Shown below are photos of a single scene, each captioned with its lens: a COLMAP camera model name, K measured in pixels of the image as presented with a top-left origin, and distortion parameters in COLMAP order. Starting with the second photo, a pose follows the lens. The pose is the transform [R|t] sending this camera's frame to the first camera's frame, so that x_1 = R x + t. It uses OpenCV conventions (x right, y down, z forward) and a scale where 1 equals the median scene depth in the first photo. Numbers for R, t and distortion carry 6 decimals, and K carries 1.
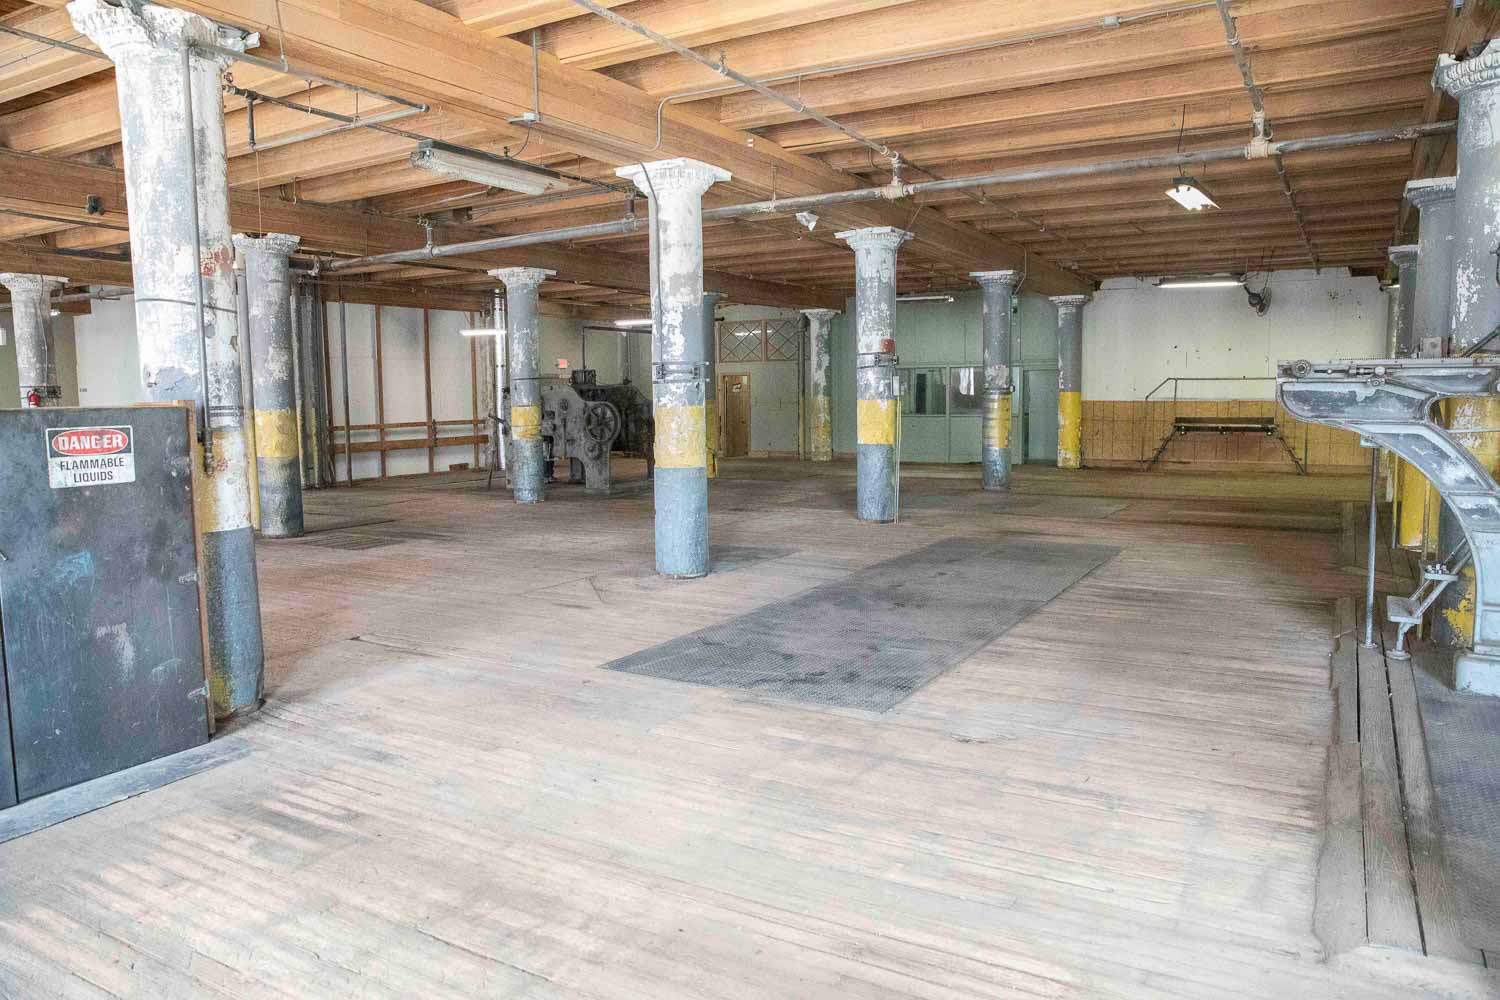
lens RADIAL K [[1075.2, 0, 749.1], [0, 1075.2, 496.0], [0, 0, 1]] dist [-0.009634, -0.001020]
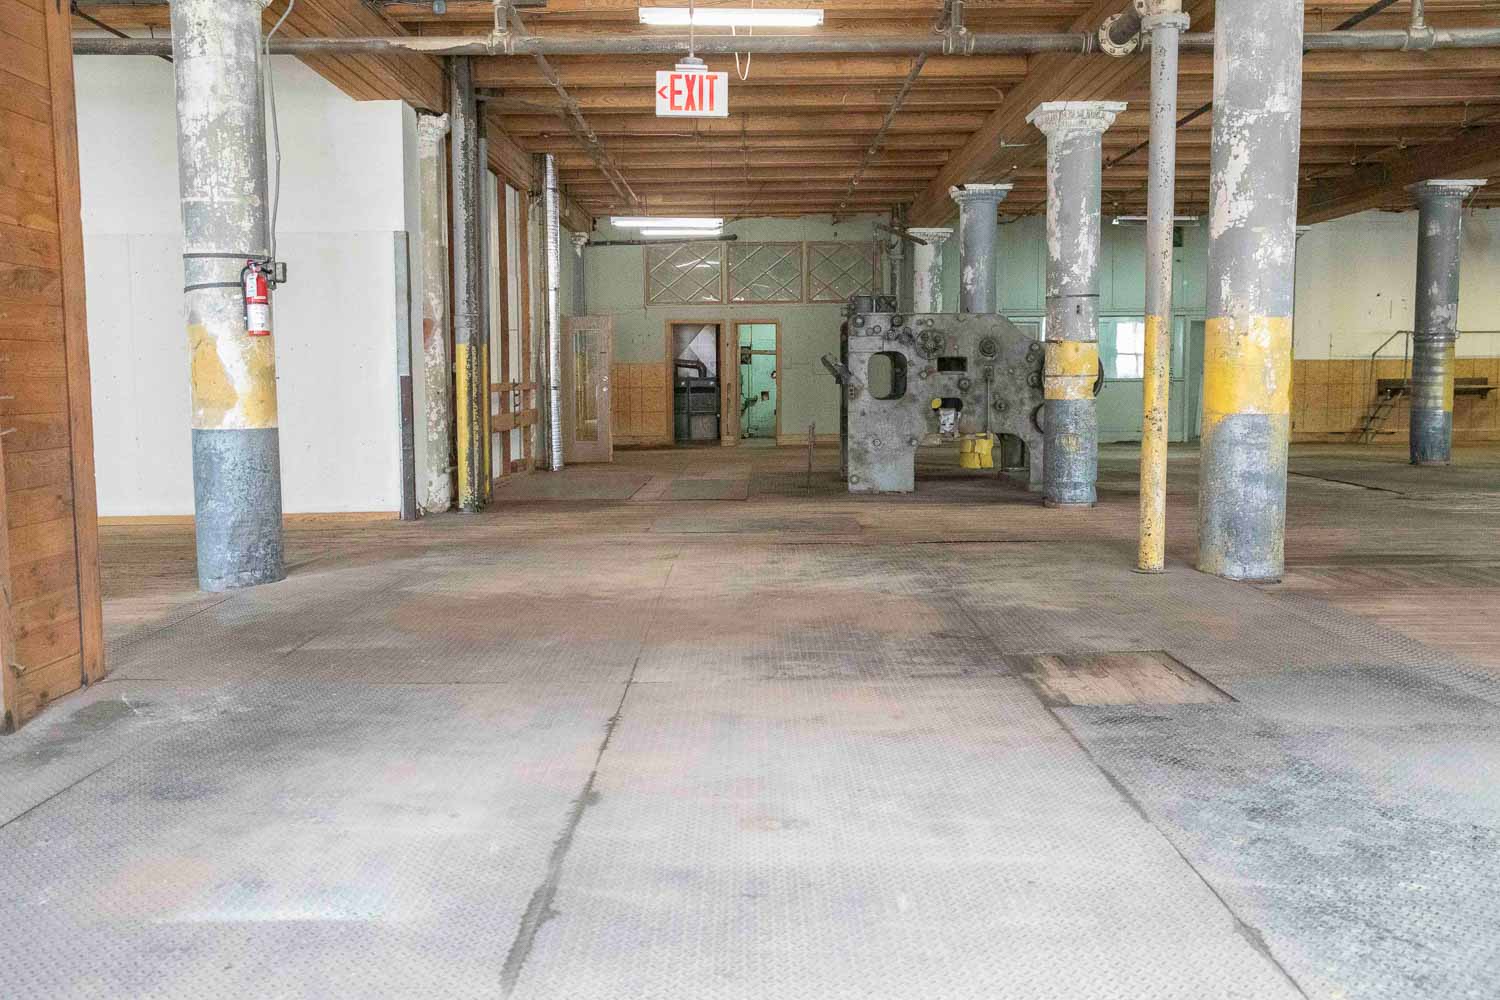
lens RADIAL K [[1336.2, 0, 746.2], [0, 1336.2, 497.4], [0, 0, 1]] dist [0.006897, 0.011460]
pose [[0.849662, -0.042332, 0.525627, -0.639975], [0.047258, 0.998874, 0.004053, -0.009020], [-0.525207, 0.021396, 0.850706, 0.406329]]
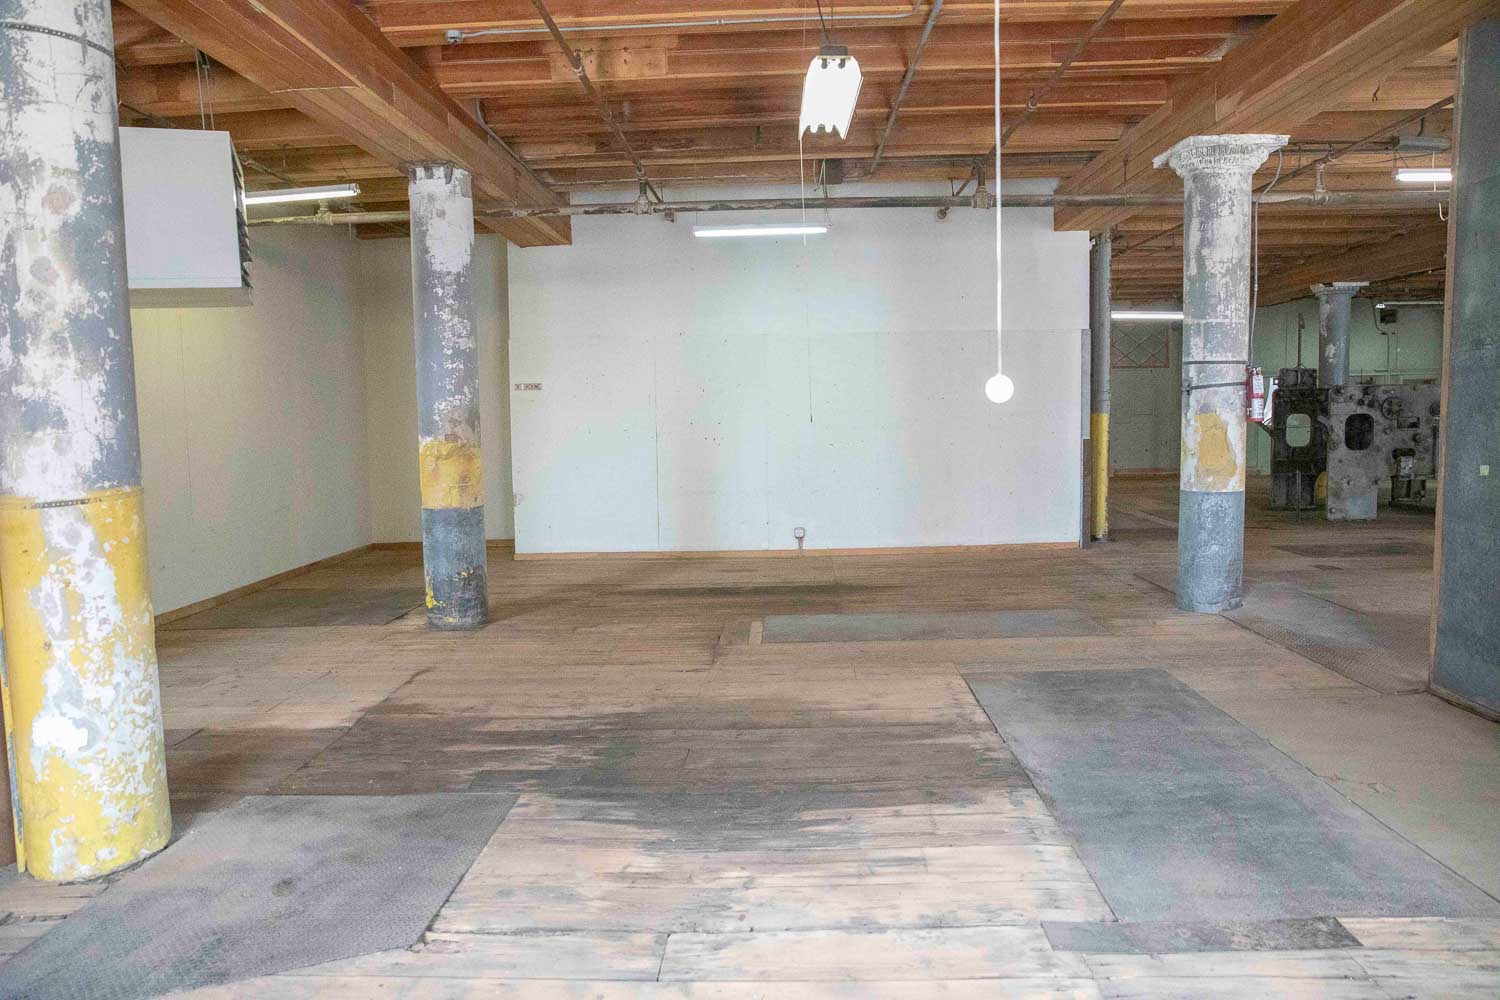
lens RADIAL K [[1052.0, 0, 753.0], [0, 1052.0, 502.3], [0, 0, 1]] dist [-0.069041, 0.035530]
pose [[0.853511, -0.048291, 0.518833, -0.937504], [0.056619, 0.998396, -0.000215, -0.041569], [-0.517990, 0.029559, 0.854876, 0.572156]]
